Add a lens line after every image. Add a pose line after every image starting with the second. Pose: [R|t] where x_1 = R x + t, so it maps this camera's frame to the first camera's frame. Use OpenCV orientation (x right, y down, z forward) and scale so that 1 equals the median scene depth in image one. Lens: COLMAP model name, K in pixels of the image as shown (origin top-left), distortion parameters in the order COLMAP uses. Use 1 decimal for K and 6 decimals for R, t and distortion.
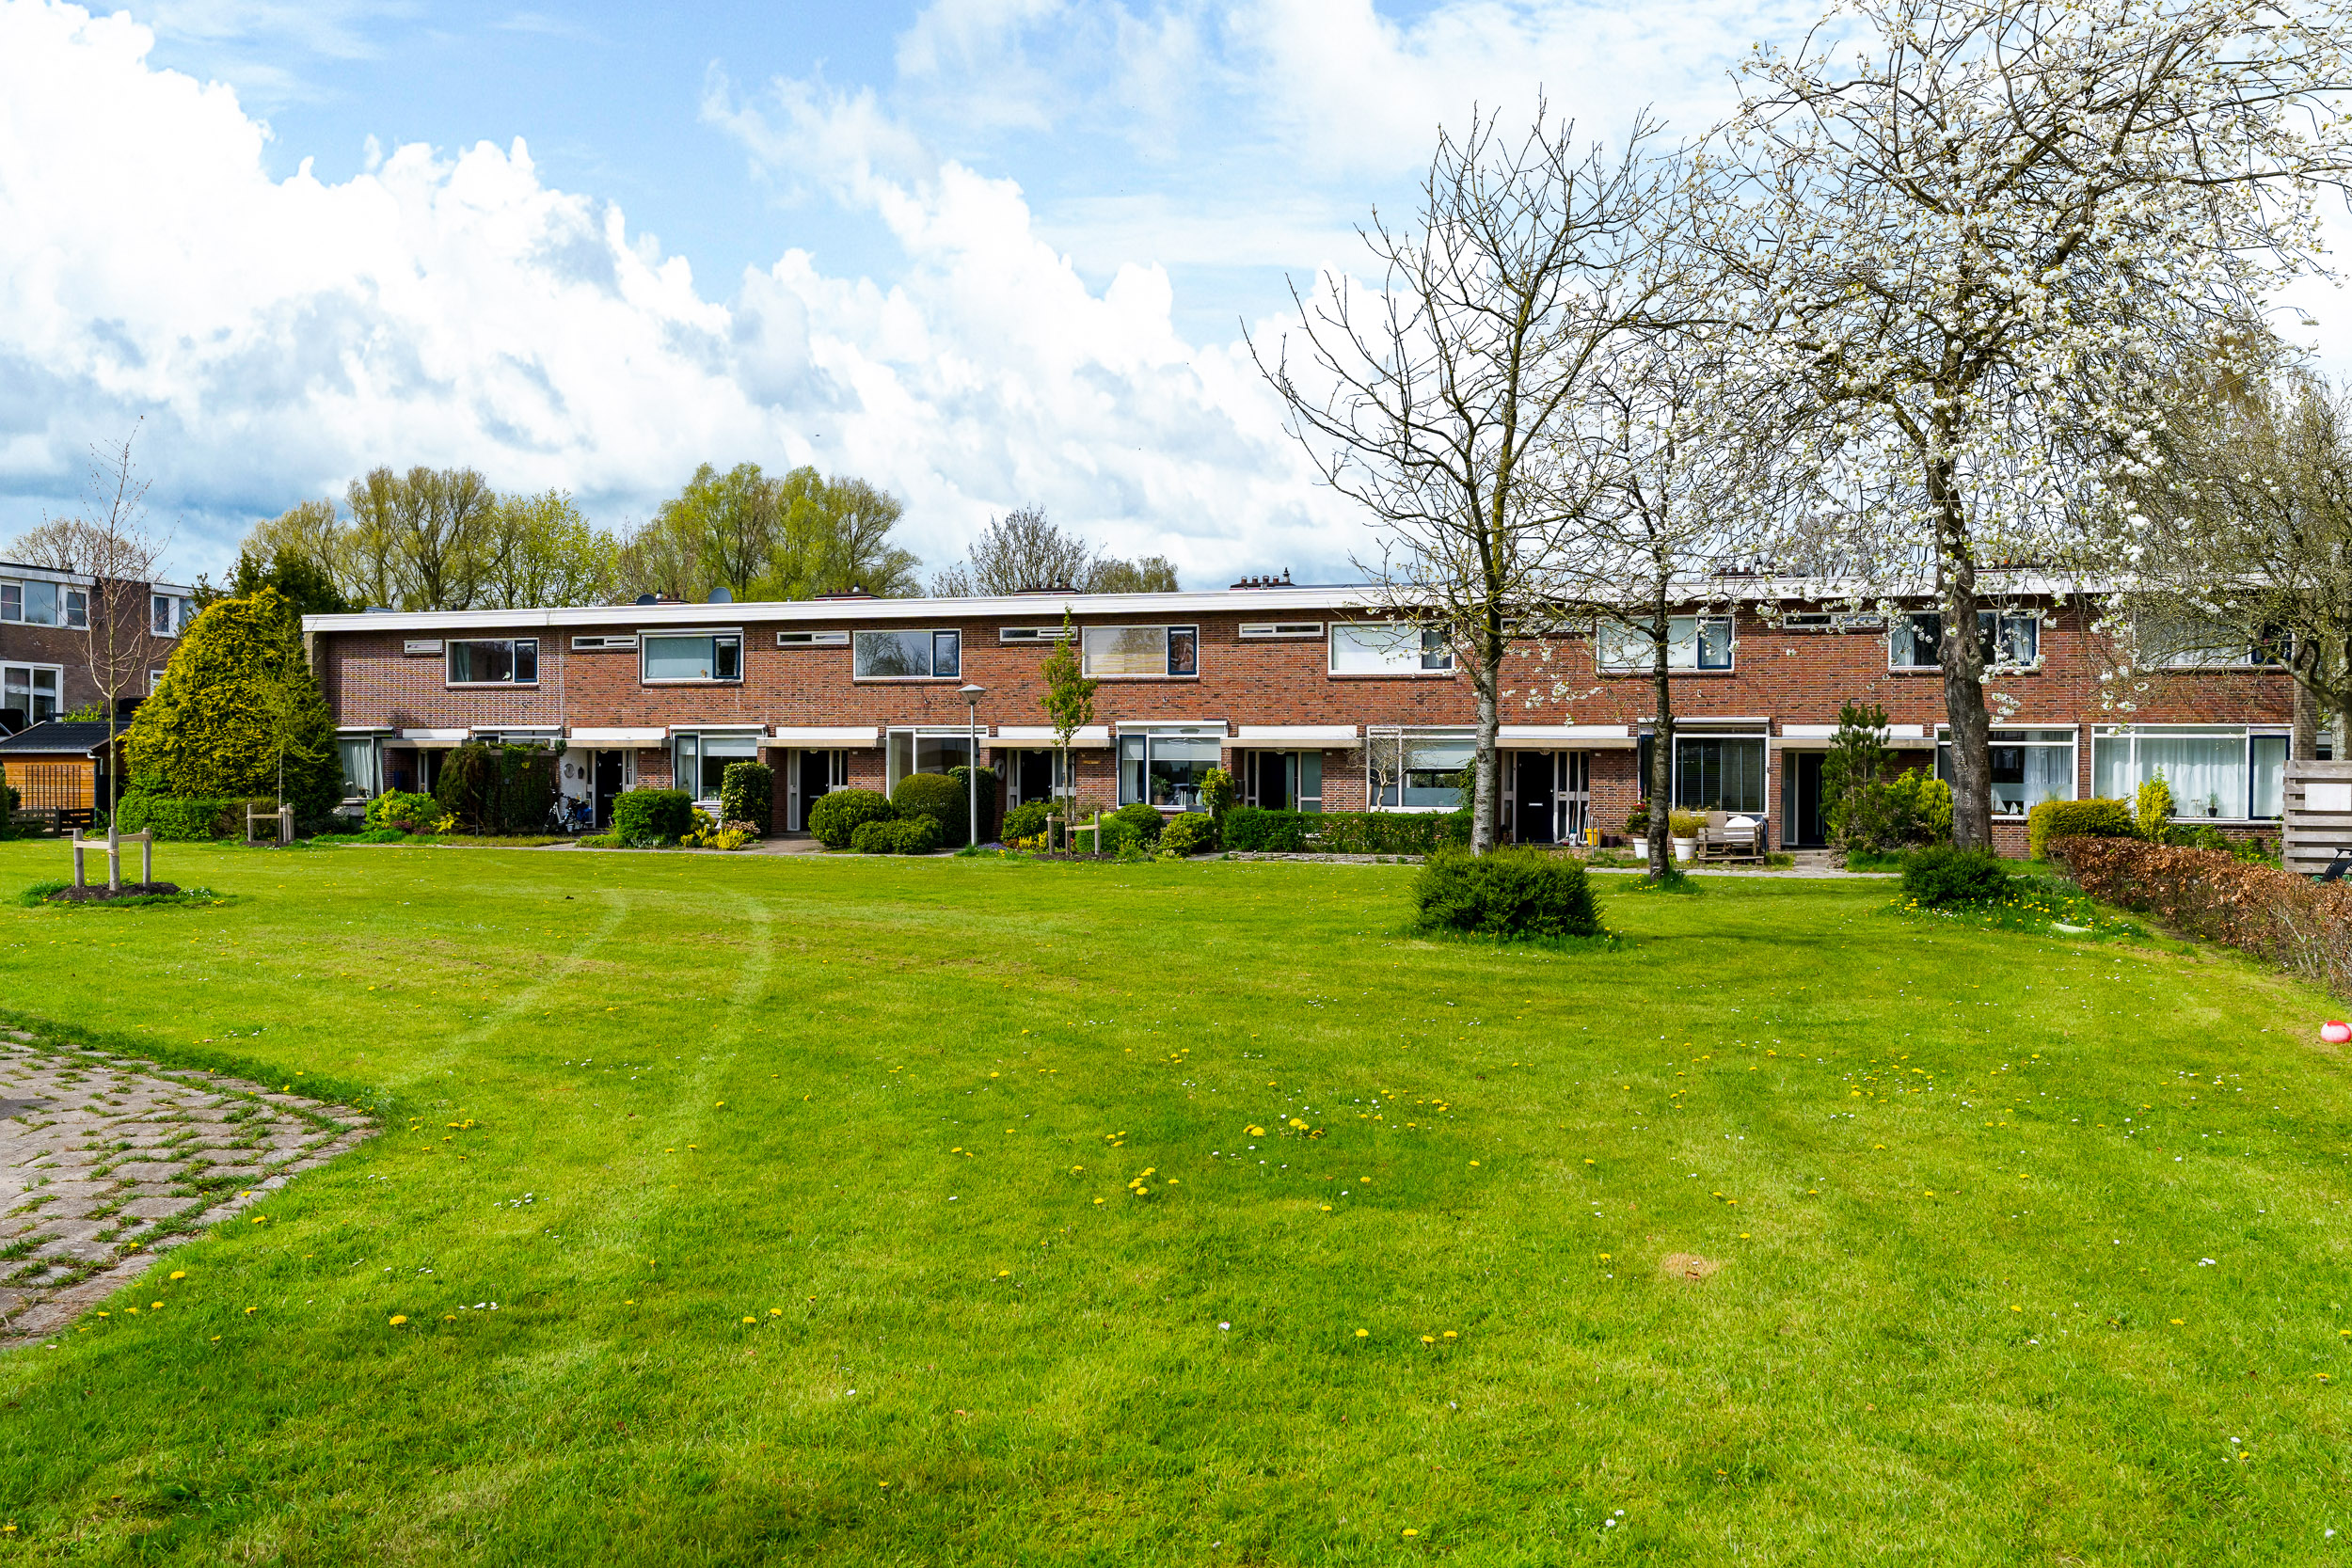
lens RADIAL K [[1991.3, 0, 1173.2], [0, 1991.3, 790.7], [0, 0, 1]] dist [-0.072503, -0.003693]
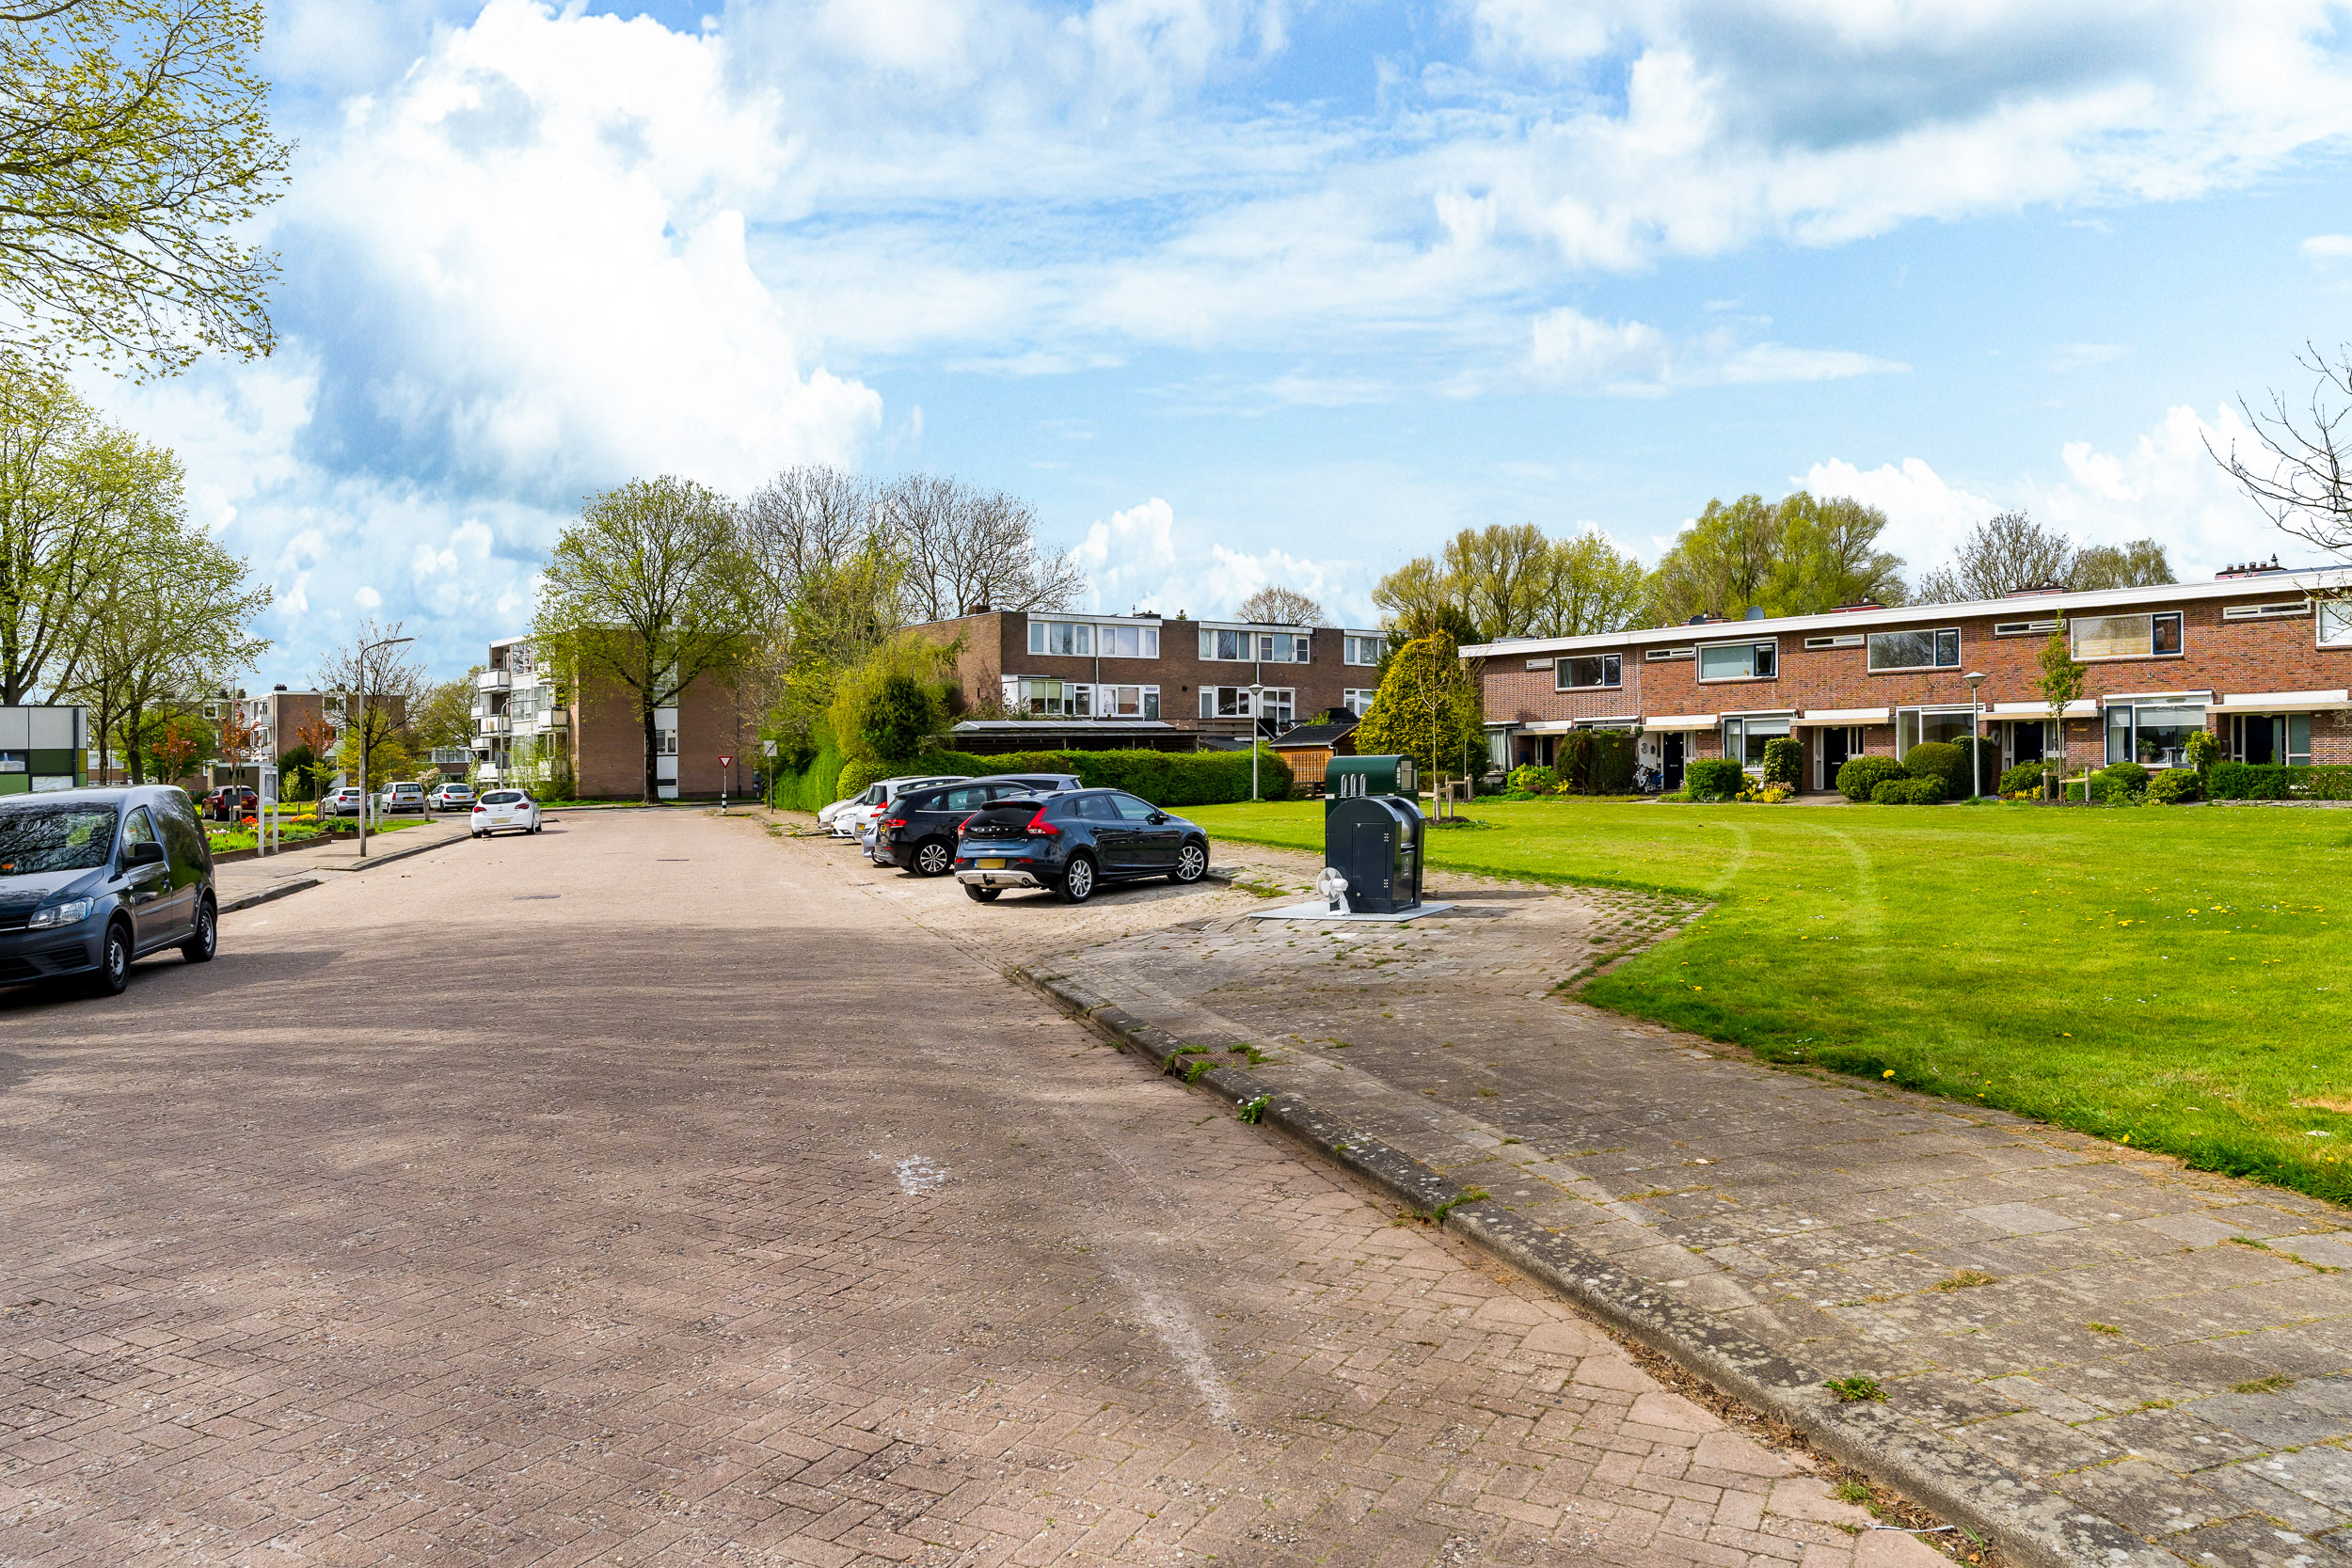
lens RADIAL K [[1569.6, 0, 1178.3], [0, 1569.6, 809.6], [0, 0, 1]] dist [-0.006352, 0.000562]
pose [[0.846238, -0.006009, -0.532771, 0.002220], [0.020753, 0.999549, 0.021690, 0.002318], [0.532400, -0.029411, 0.845982, -0.104509]]
